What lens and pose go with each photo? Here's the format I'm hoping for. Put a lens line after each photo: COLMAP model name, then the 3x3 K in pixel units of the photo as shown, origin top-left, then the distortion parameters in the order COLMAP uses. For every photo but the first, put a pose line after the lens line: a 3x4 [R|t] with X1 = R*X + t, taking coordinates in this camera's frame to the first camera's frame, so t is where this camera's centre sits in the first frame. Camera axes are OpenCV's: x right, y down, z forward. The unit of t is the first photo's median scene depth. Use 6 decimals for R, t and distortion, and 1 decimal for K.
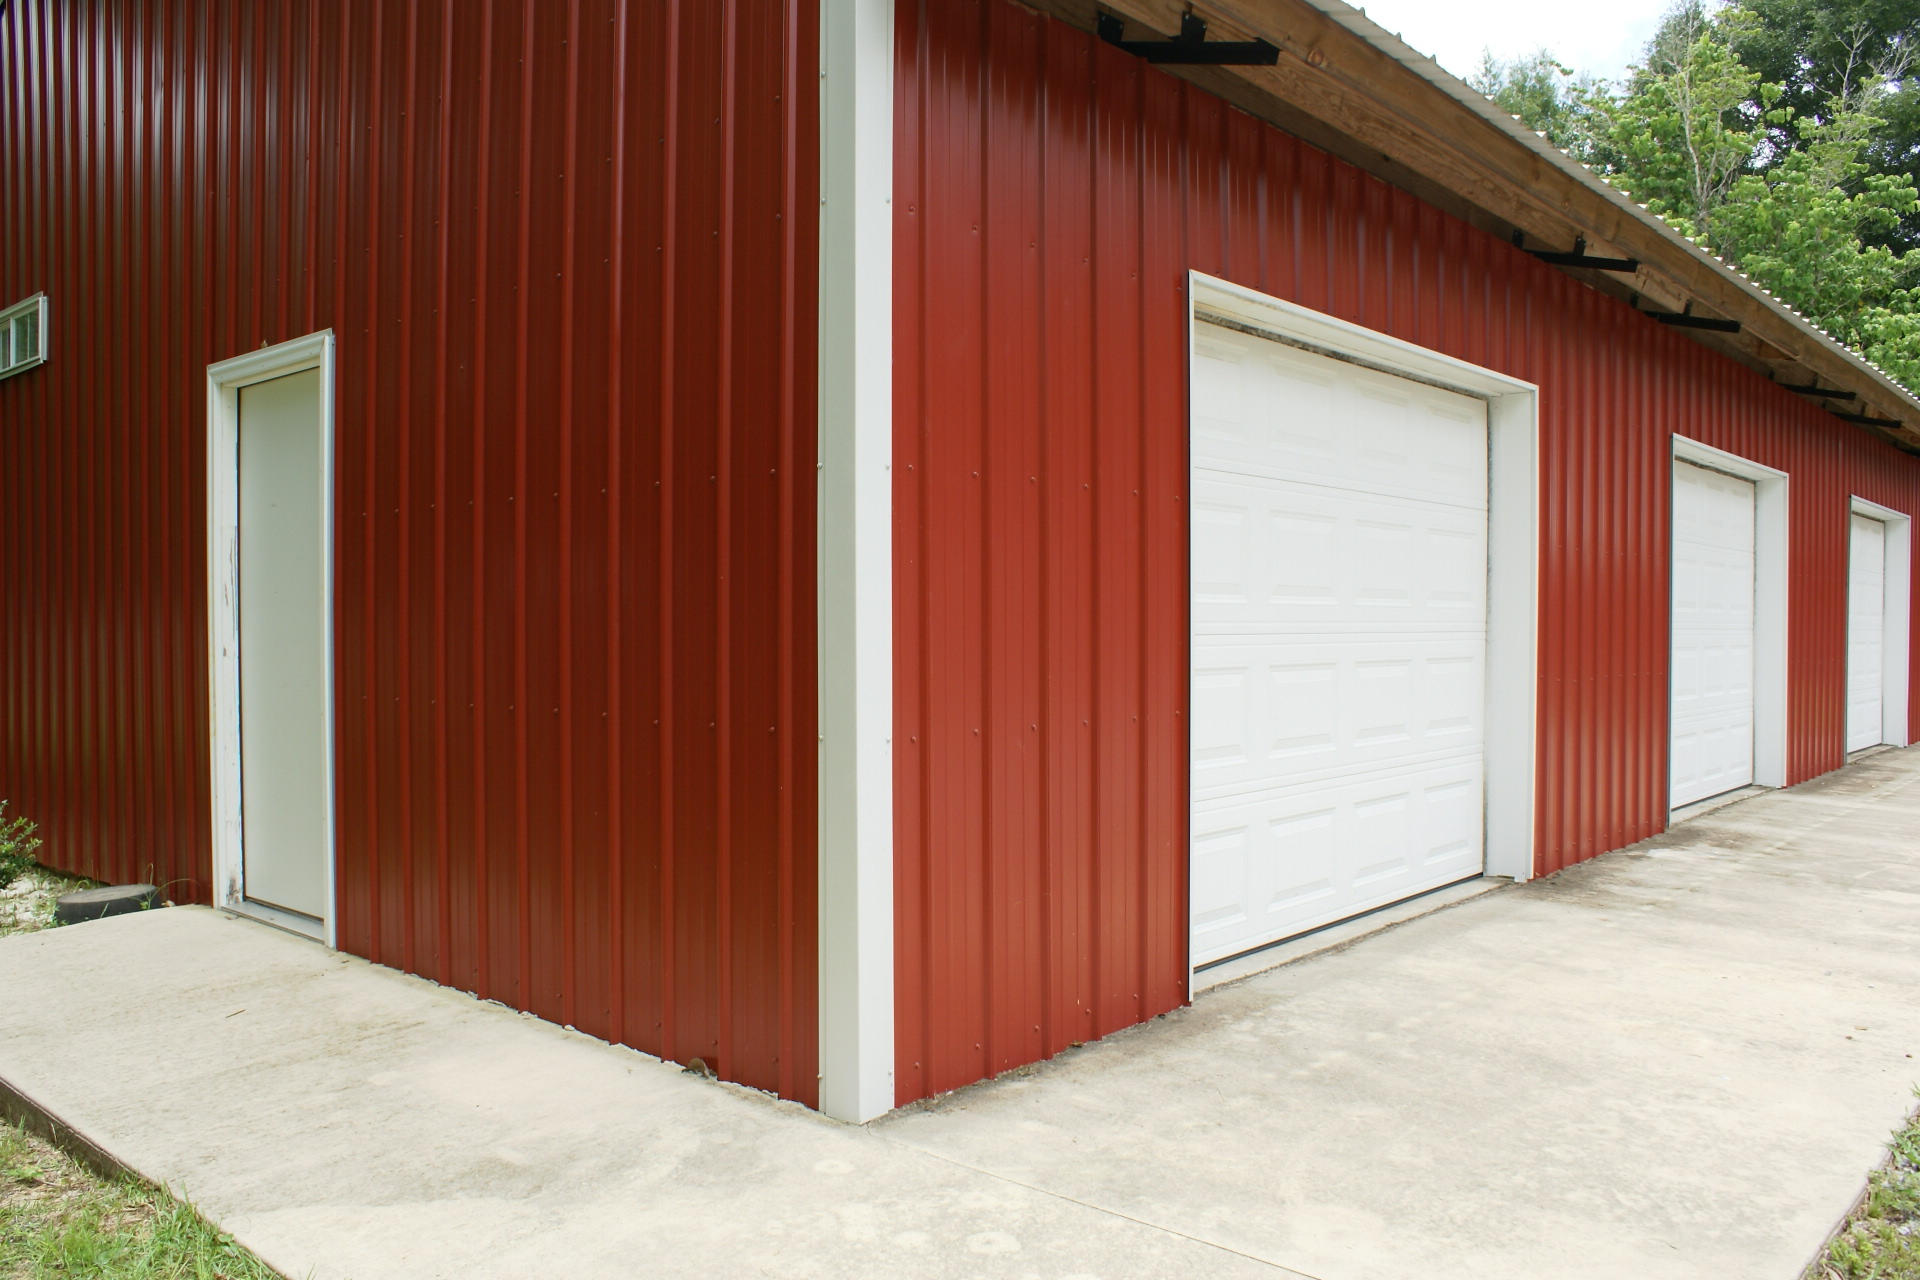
lens RADIAL K [[1532.8, 0, 946.6], [0, 1532.8, 647.4], [0, 0, 1]] dist [-0.151082, 0.128992]
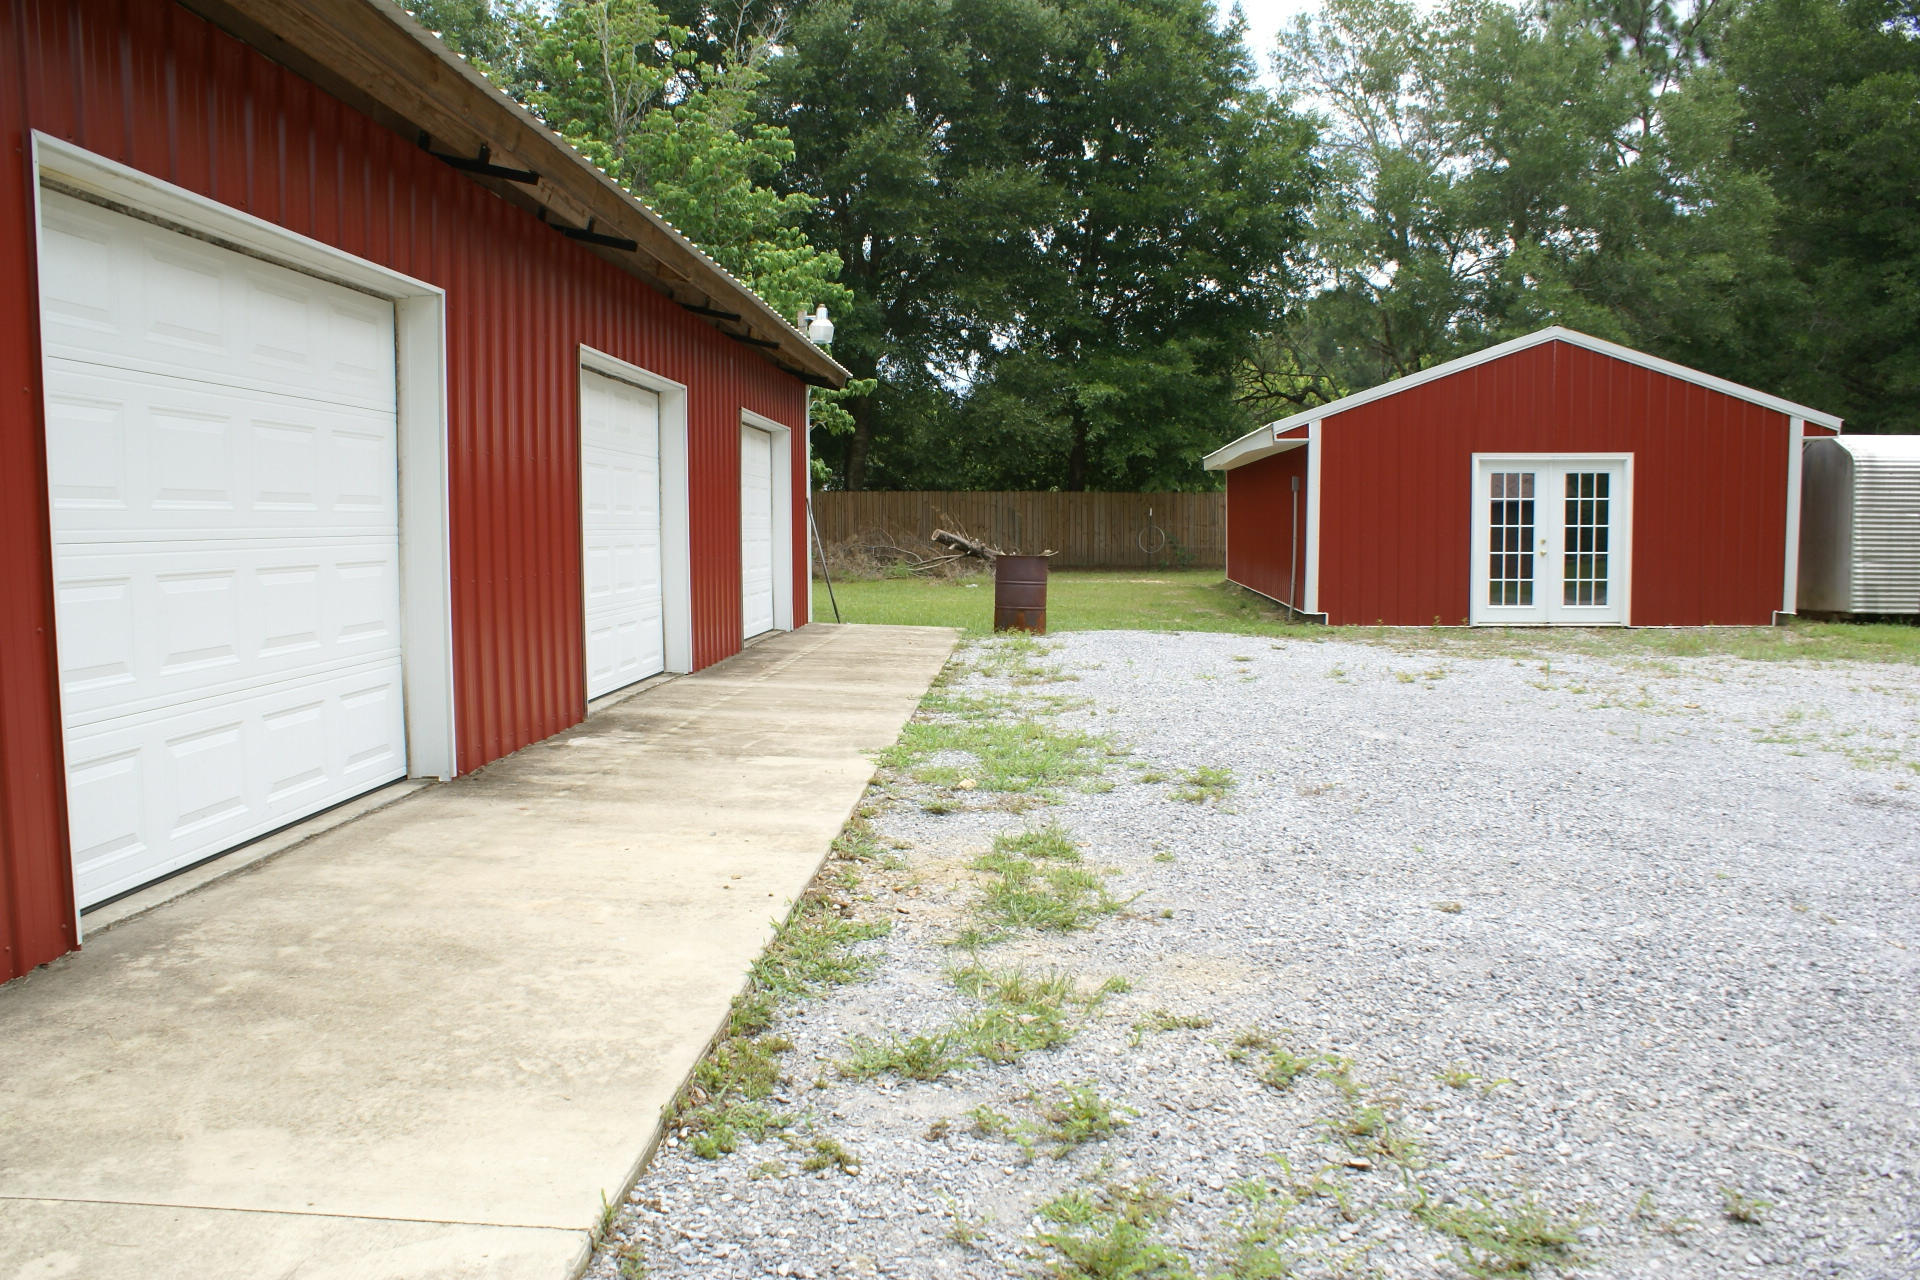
lens RADIAL K [[1532.8, 0, 947.3], [0, 1532.8, 647.1], [0, 0, 1]] dist [-0.151082, 0.128992]
pose [[0.782894, -0.058995, 0.619351, 0.031395], [0.021244, 0.997448, 0.068156, 0.005101], [-0.621792, -0.040202, 0.782150, -0.013209]]
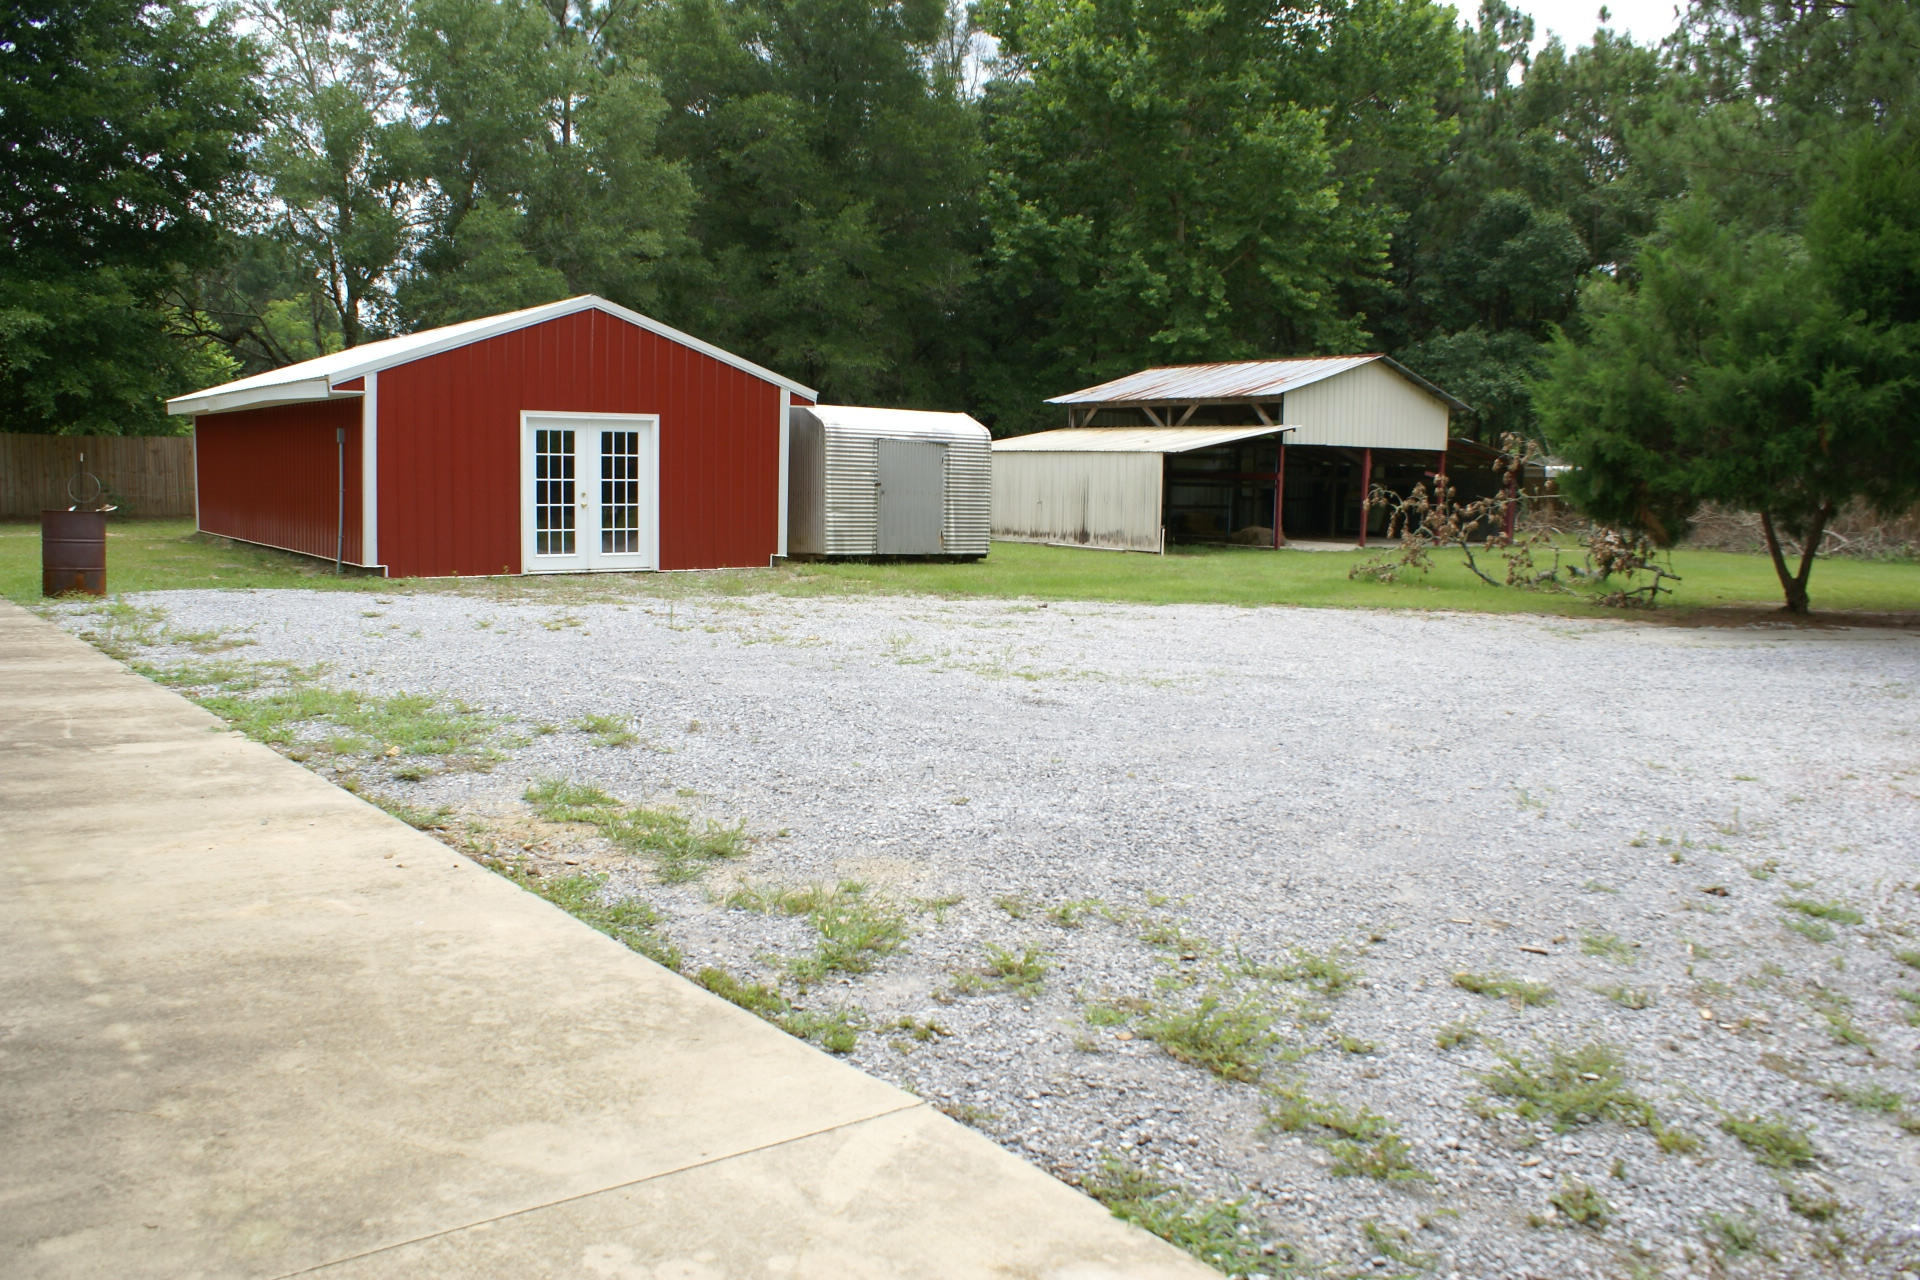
lens RADIAL K [[1532.8, 0, 943.3], [0, 1532.8, 650.6], [0, 0, 1]] dist [-0.151082, 0.128992]
pose [[0.167902, -0.114256, 0.979160, -0.397728], [0.000236, 0.993265, 0.115862, -0.029022], [-0.985804, -0.019222, 0.166798, 0.379738]]
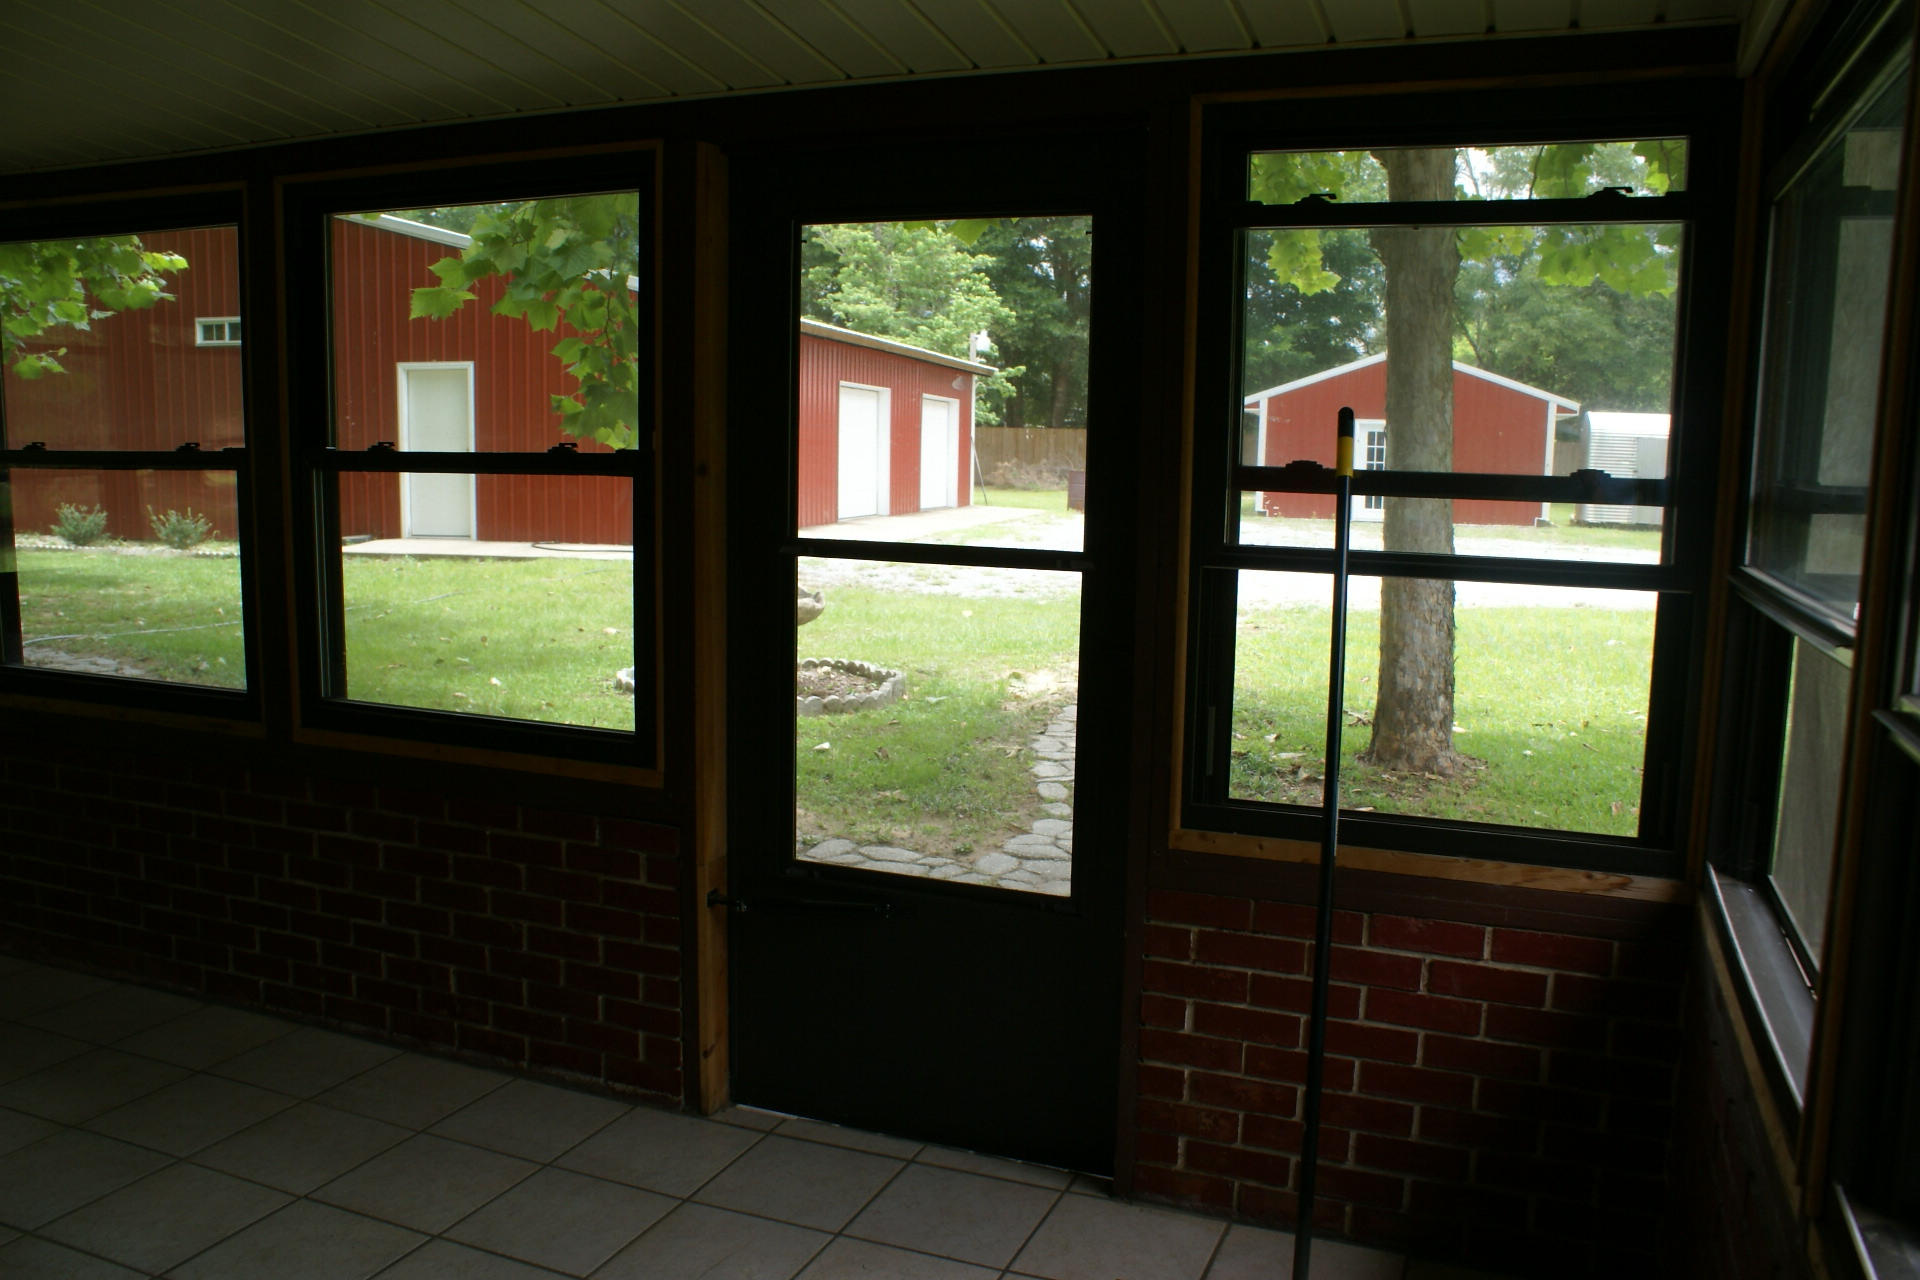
lens RADIAL K [[1532.8, 0, 940.7], [0, 1532.8, 636.1], [0, 0, 1]] dist [-0.151082, 0.128992]
pose [[0.888523, -0.044059, 0.456711, -1.232823], [-0.005618, 0.994260, 0.106846, 0.047964], [-0.458797, -0.097501, 0.883176, -3.047971]]
